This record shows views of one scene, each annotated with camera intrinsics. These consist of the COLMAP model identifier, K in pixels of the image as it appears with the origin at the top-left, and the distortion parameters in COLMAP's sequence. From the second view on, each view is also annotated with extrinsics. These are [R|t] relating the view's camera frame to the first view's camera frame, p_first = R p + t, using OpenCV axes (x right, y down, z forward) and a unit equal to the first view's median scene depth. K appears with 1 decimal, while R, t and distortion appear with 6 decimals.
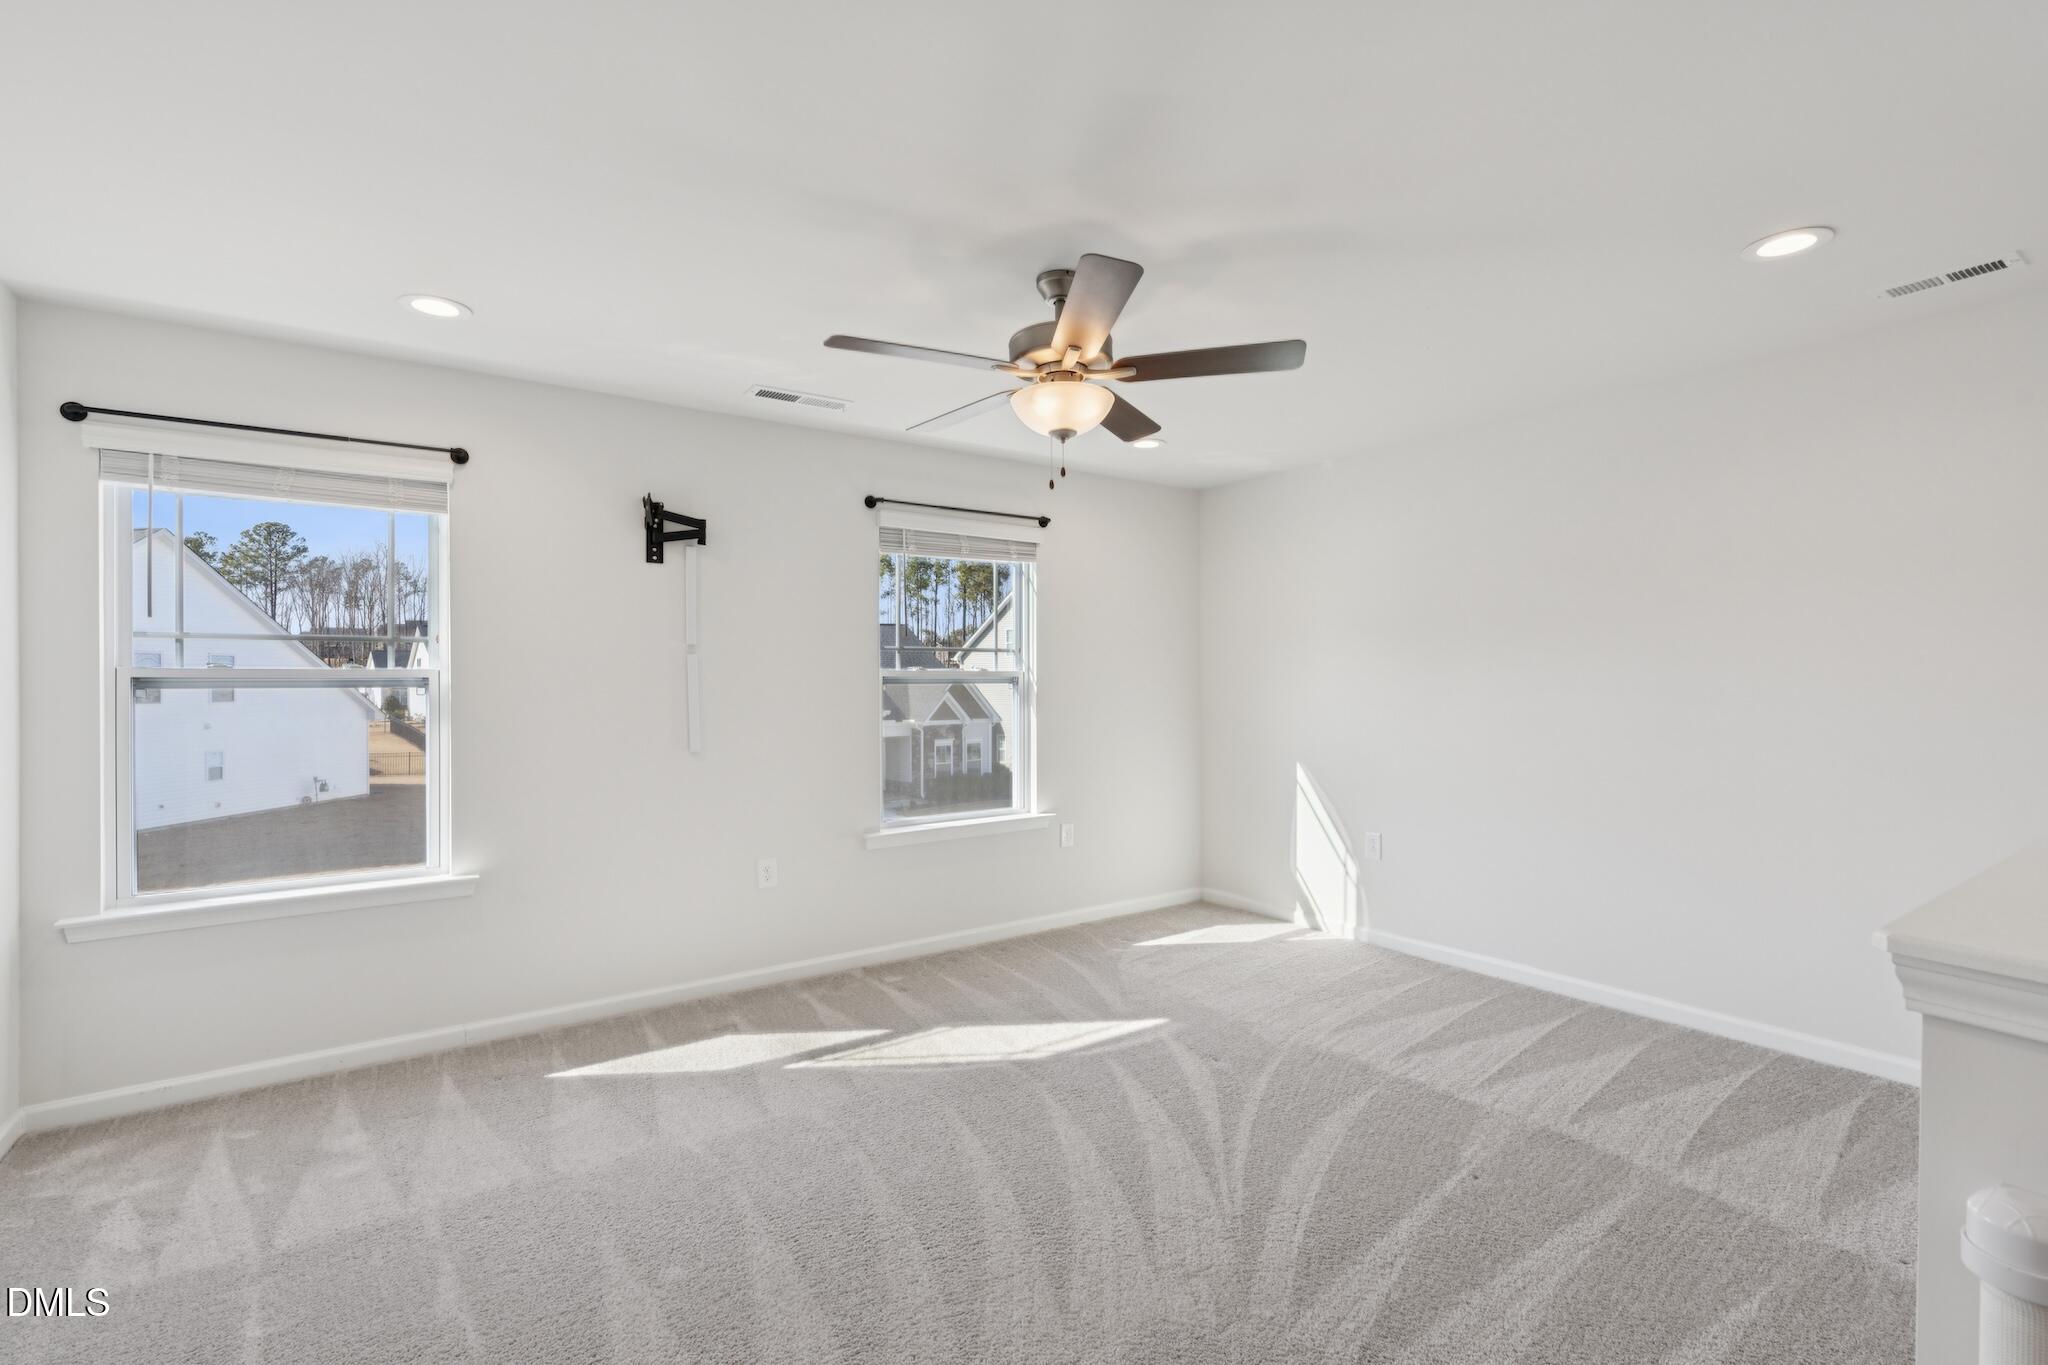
lens RADIAL K [[932.7, 0, 1028.6], [0, 932.7, 693.0], [0, 0, 1]] dist [0.000230, 0.000117]
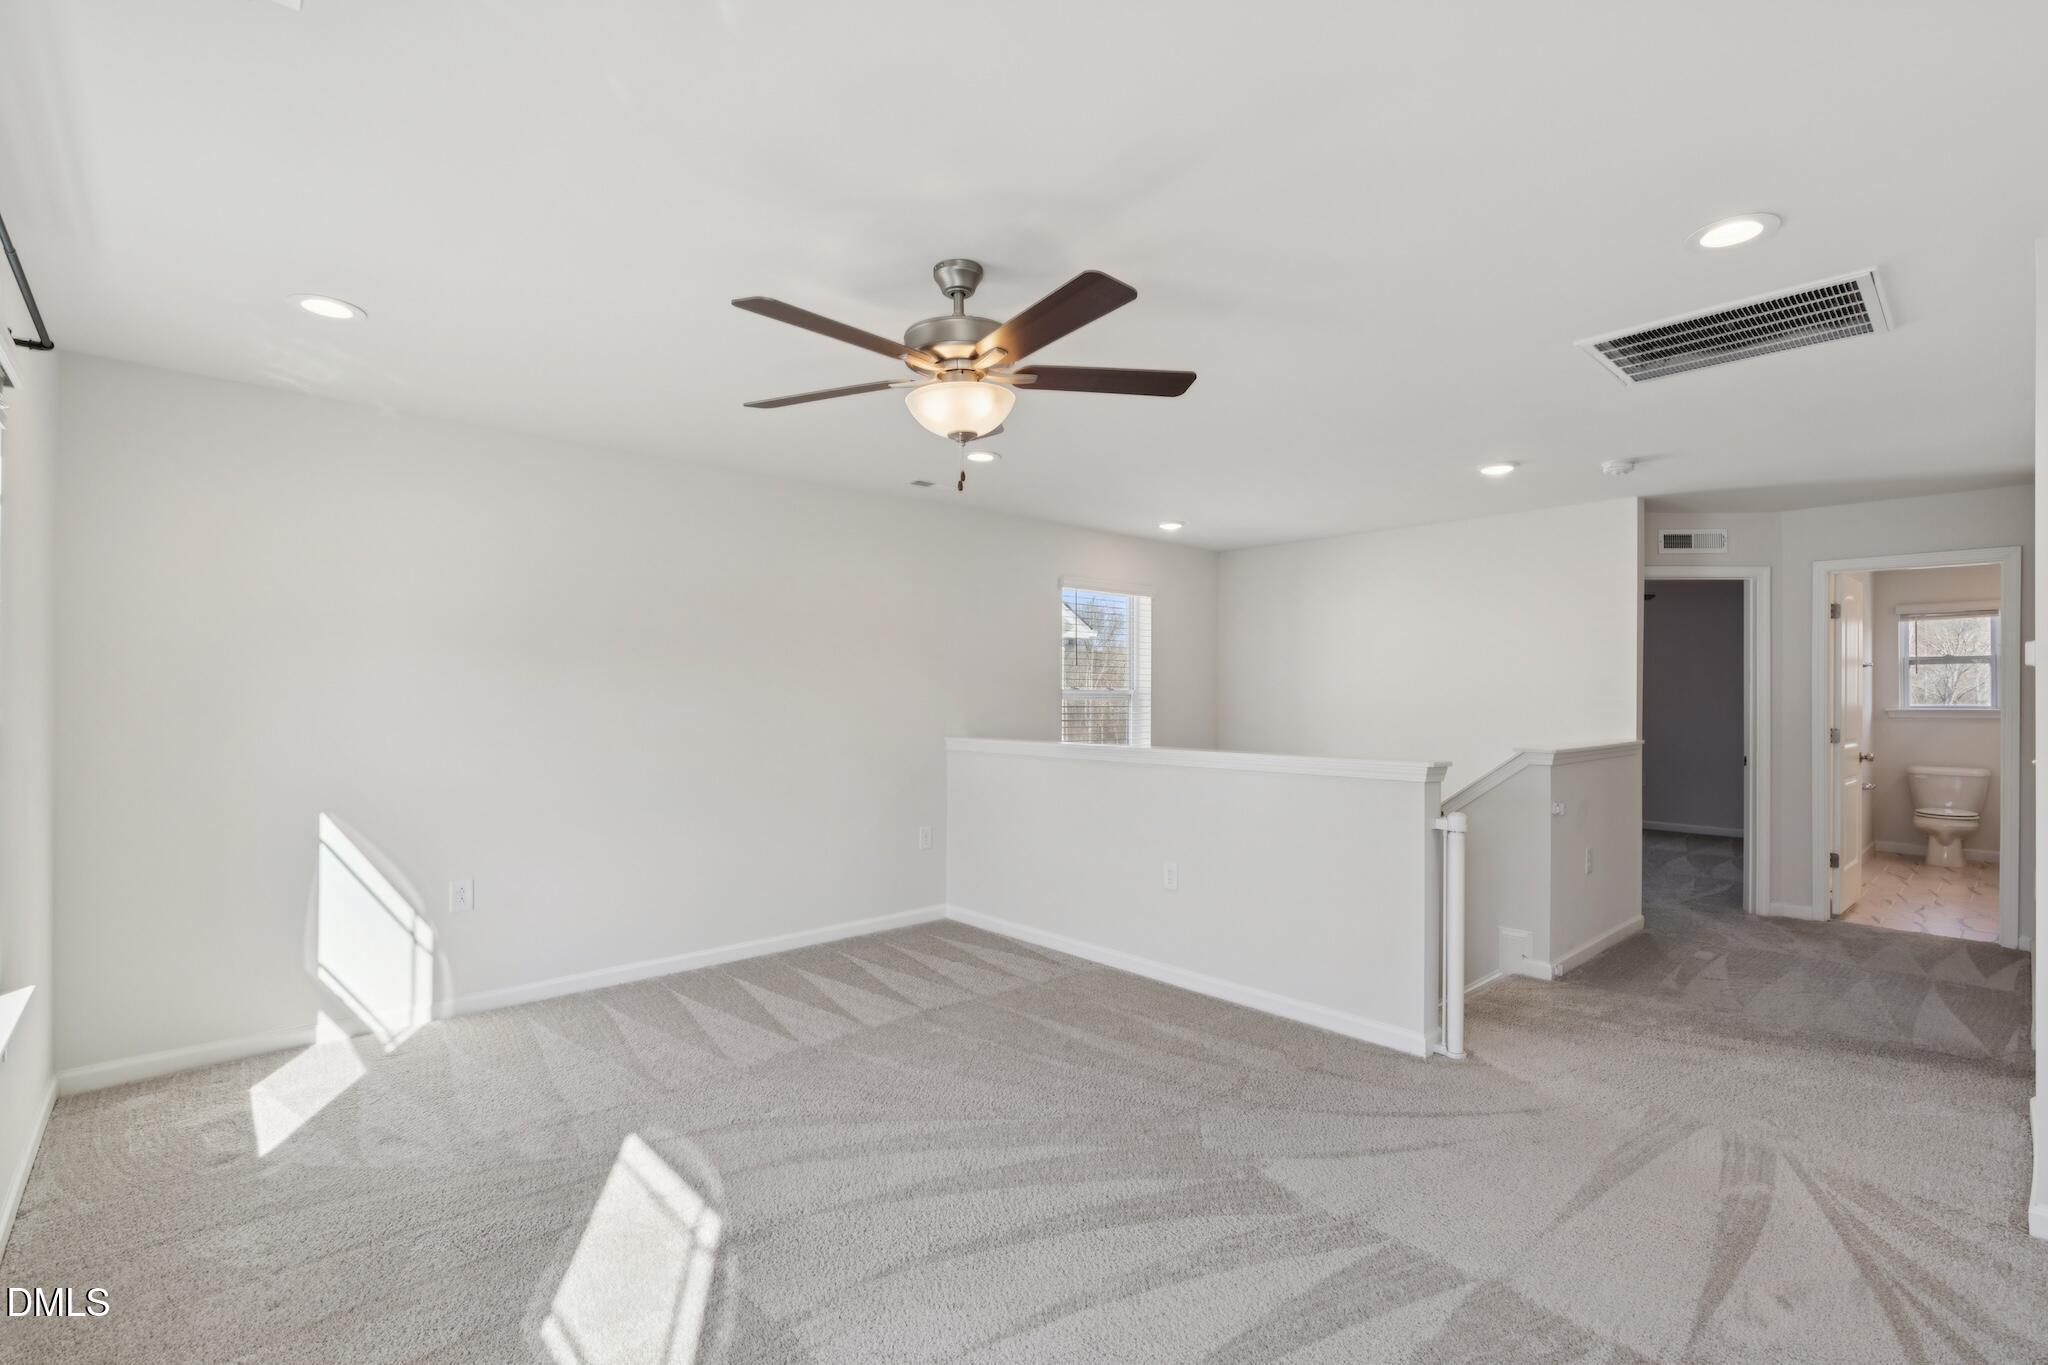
lens RADIAL K [[932.7, 0, 1028.6], [0, 932.7, 693.0], [0, 0, 1]] dist [0.000230, 0.000117]
pose [[-0.143804, 0.005722, 0.989590, -0.597522], [0.005677, 0.999972, -0.004957, -0.012866], [-0.989590, 0.004905, -0.143832, 0.692508]]
